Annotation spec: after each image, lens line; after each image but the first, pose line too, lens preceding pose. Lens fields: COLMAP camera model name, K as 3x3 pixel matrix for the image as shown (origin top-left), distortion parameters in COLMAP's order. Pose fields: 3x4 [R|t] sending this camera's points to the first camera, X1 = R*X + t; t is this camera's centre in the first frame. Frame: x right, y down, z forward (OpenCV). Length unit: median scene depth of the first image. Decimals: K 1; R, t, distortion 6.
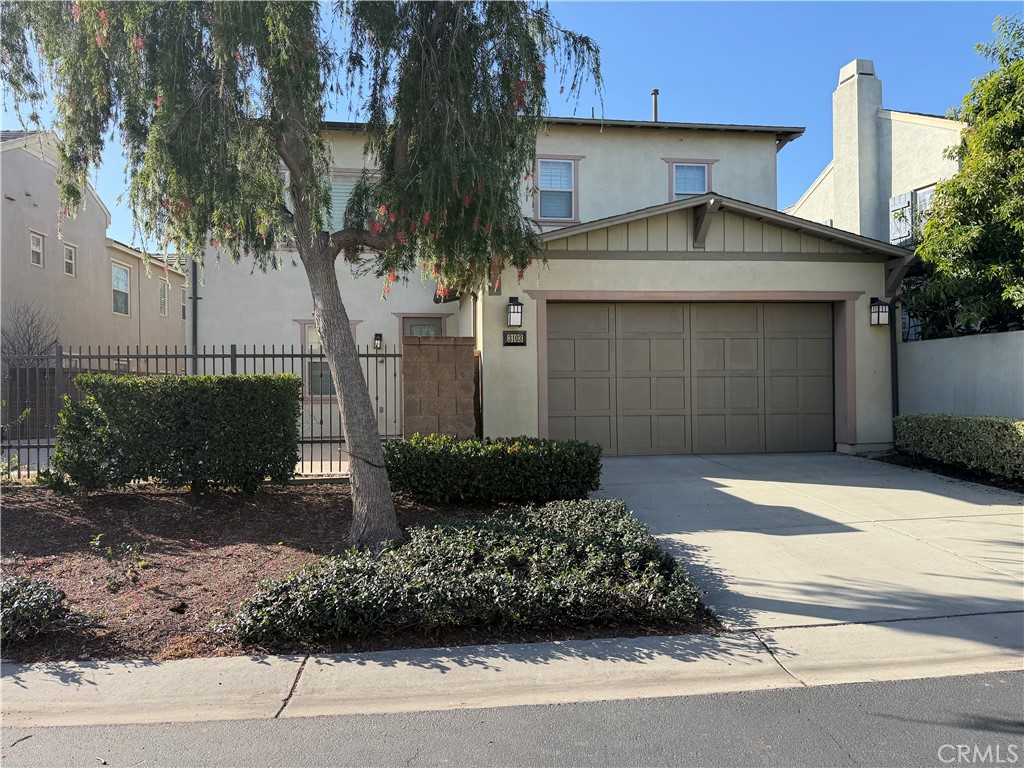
lens RADIAL K [[704.7, 0, 513.6], [0, 704.7, 383.0], [0, 0, 1]] dist [0.157659, -0.300743]
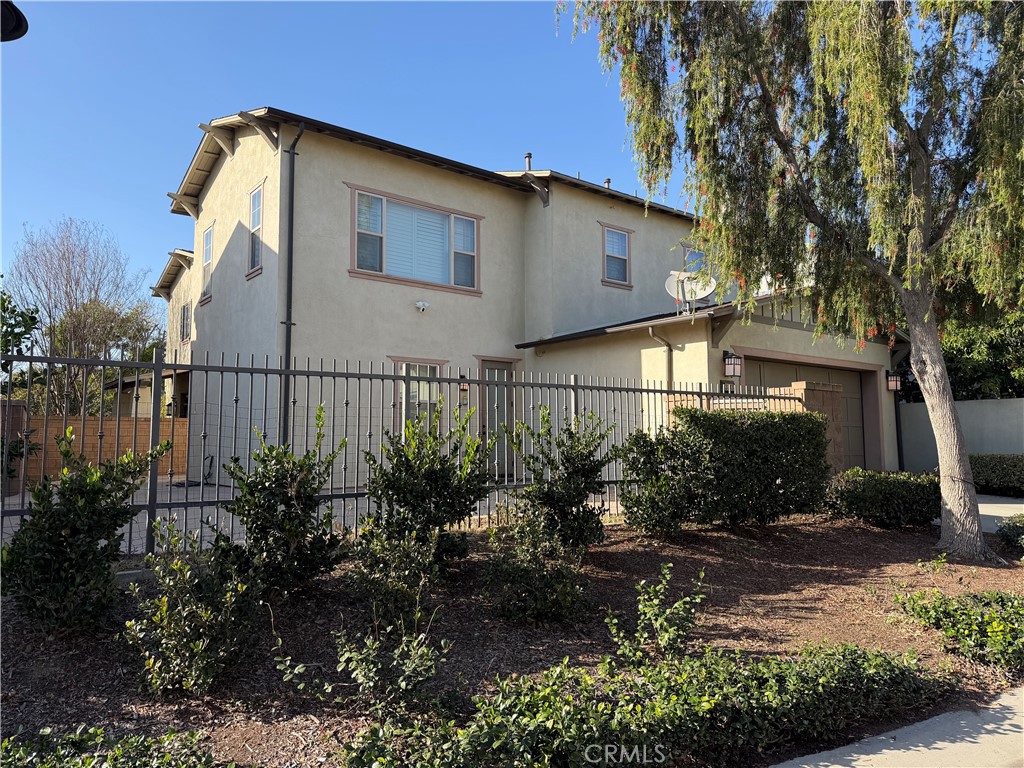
lens RADIAL K [[704.7, 0, 513.6], [0, 704.7, 383.0], [0, 0, 1]] dist [0.157659, -0.300743]
pose [[0.866464, 0.047157, 0.497007, -0.845790], [-0.008752, 0.996811, -0.079321, 0.023619], [-0.499163, 0.064380, 0.864113, 0.175891]]
